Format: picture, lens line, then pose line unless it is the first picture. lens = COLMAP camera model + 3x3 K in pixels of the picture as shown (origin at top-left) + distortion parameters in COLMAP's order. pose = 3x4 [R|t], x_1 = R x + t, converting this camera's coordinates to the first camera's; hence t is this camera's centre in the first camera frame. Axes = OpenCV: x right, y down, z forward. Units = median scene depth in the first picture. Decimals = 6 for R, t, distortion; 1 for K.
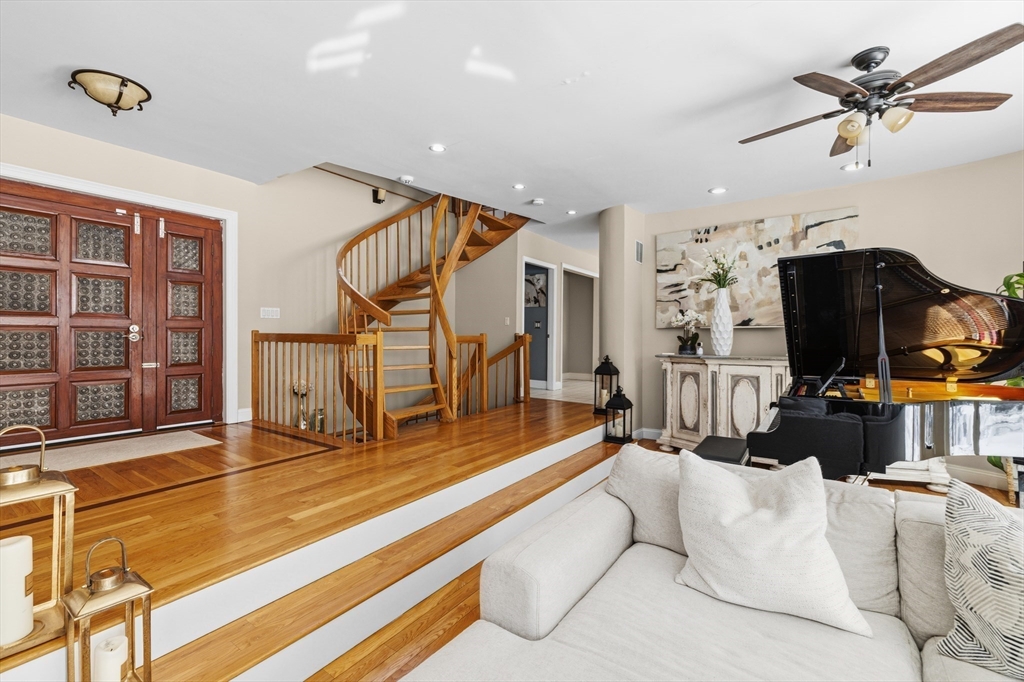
lens RADIAL K [[442.9, 0, 507.4], [0, 442.9, 334.0], [0, 0, 1]] dist [-0.000830, 0.000493]
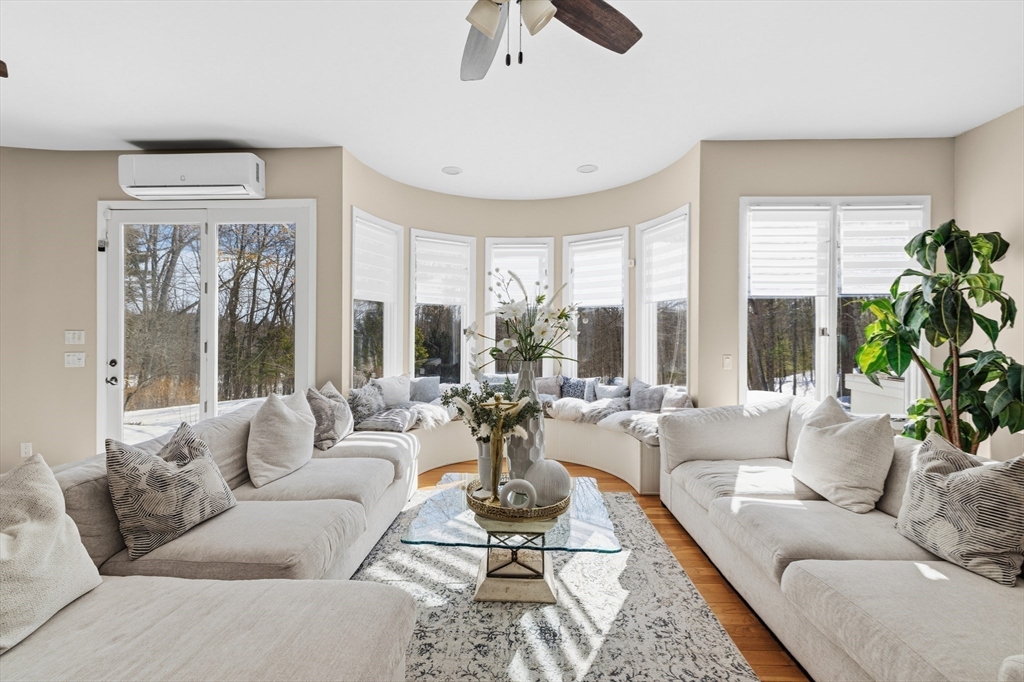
lens RADIAL K [[442.9, 0, 507.4], [0, 442.9, 334.0], [0, 0, 1]] dist [-0.000830, 0.000493]
pose [[-0.531423, -0.005308, 0.847090, -0.202575], [-0.007804, 0.999969, 0.001371, 0.000933], [-0.847071, -0.005882, -0.531448, 0.187369]]
